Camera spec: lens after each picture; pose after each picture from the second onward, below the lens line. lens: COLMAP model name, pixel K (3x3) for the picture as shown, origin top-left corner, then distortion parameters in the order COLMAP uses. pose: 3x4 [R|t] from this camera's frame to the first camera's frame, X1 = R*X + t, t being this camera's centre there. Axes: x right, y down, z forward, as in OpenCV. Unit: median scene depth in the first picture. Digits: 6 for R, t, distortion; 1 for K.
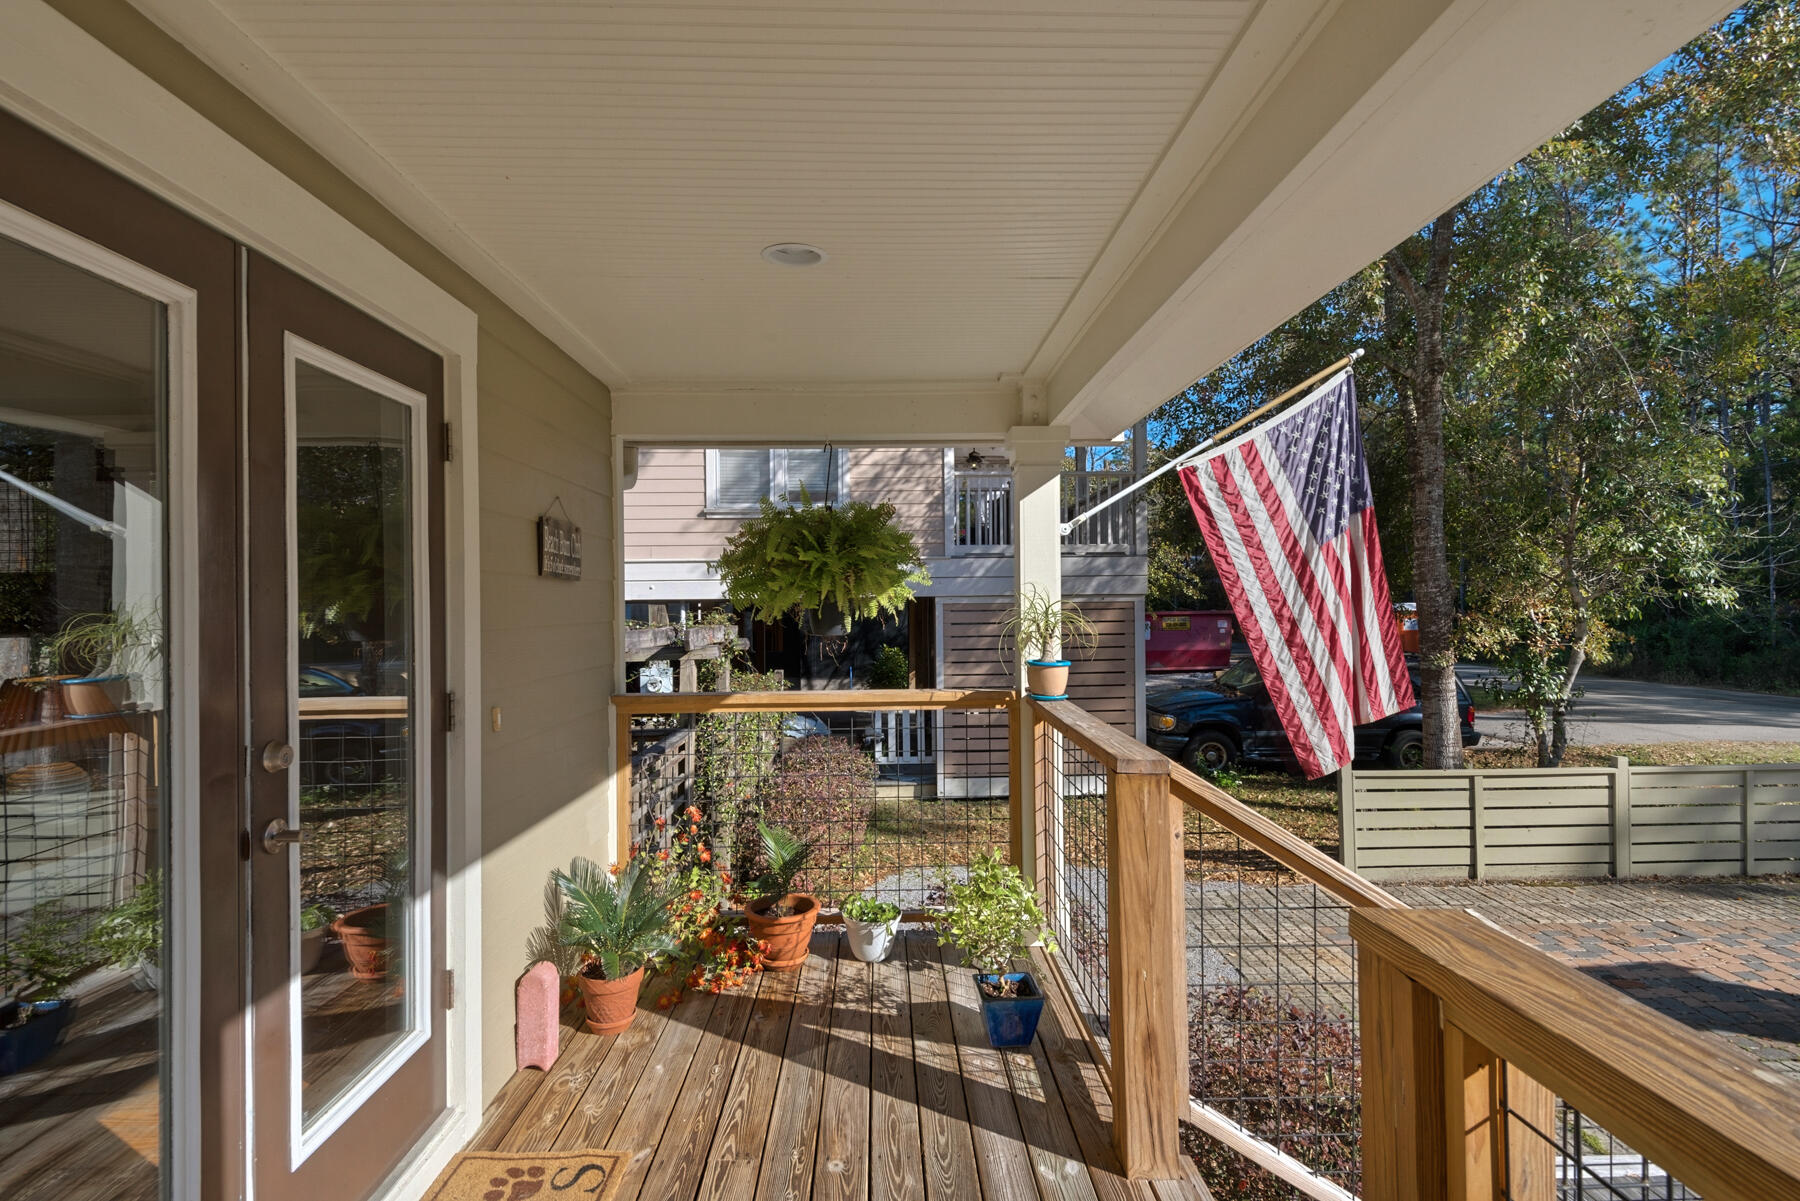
lens RADIAL K [[871.7, 0, 907.4], [0, 871.7, 606.1], [0, 0, 1]] dist [0.002571, 0.000117]
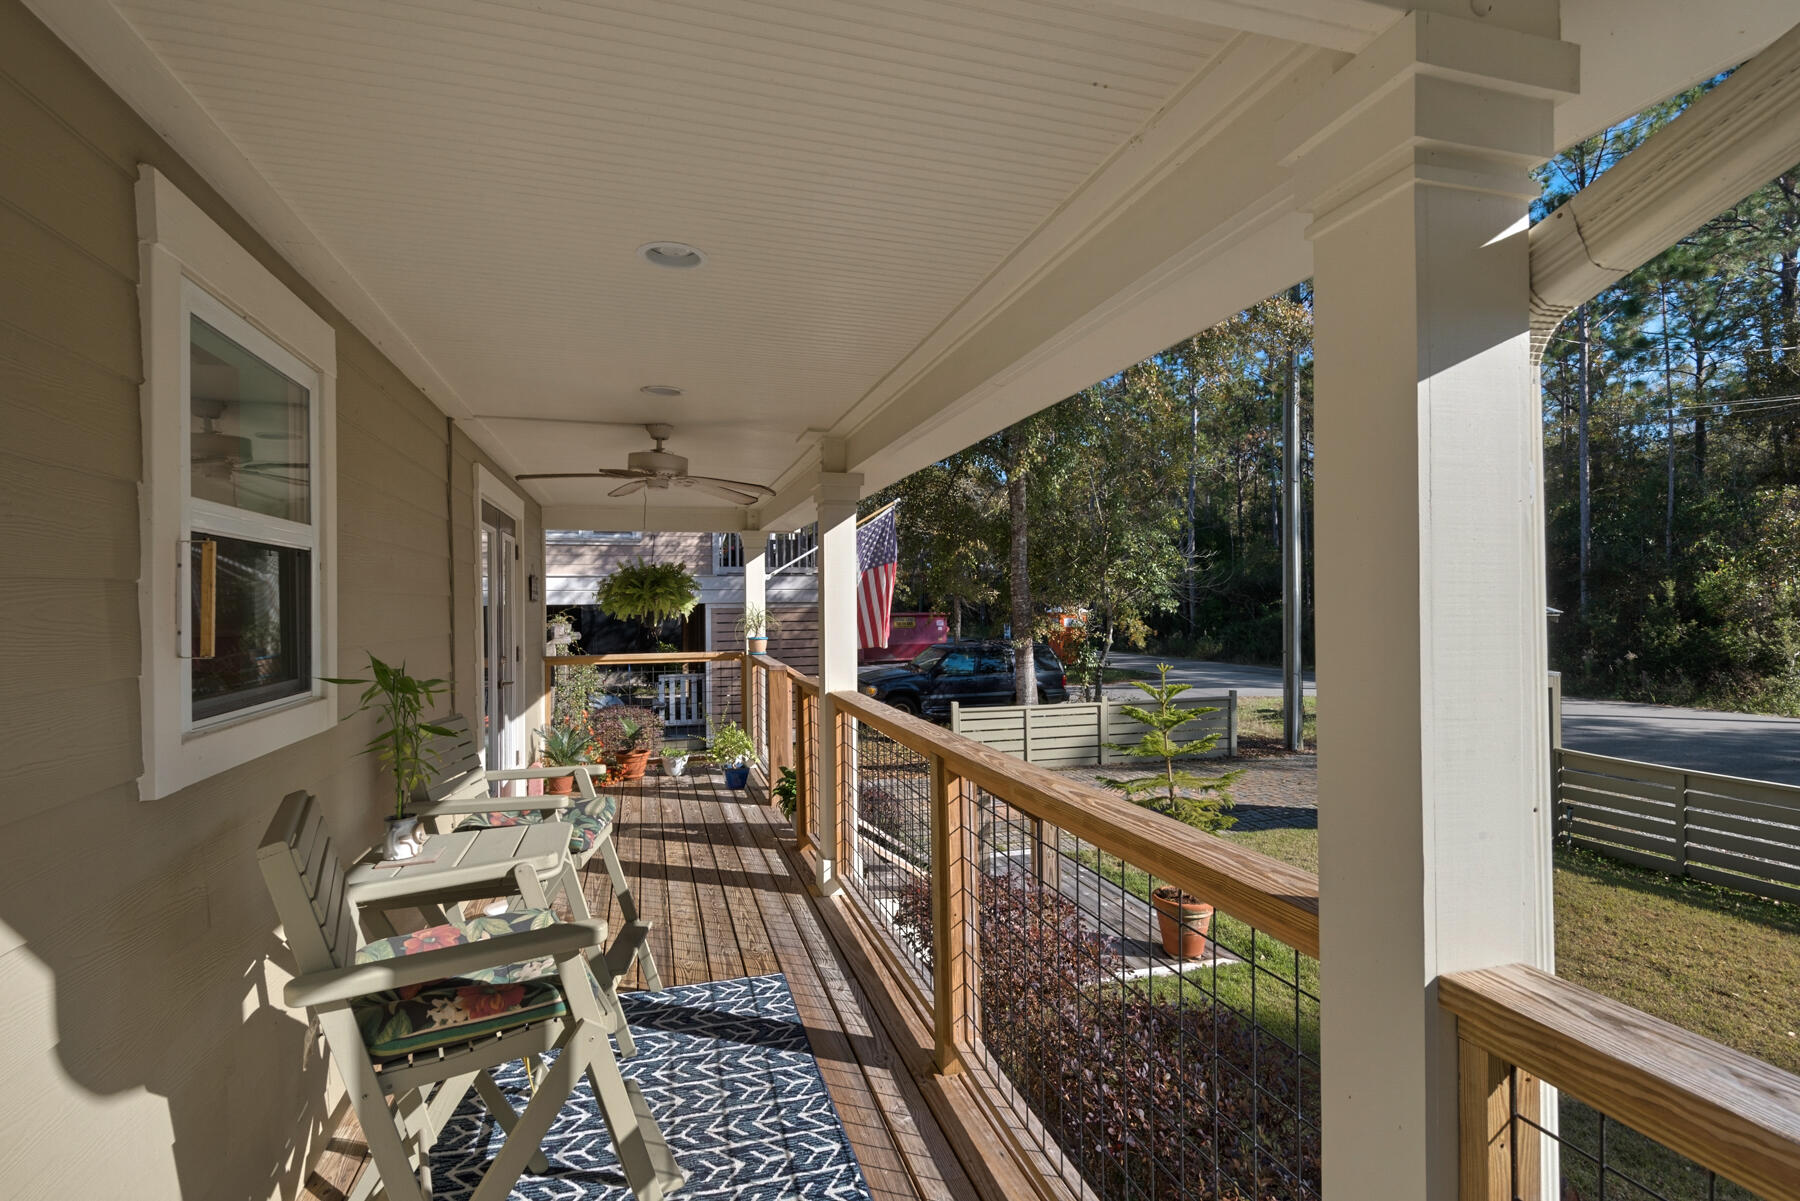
lens RADIAL K [[859.3, 0, 902.1], [0, 859.3, 603.9], [0, 0, 1]] dist [0.008137, -0.000431]
pose [[0.967124, 0.002562, 0.254294, -0.020469], [-0.001750, 0.999993, -0.003417, -0.007853], [-0.254301, 0.002860, 0.967121, -0.614222]]
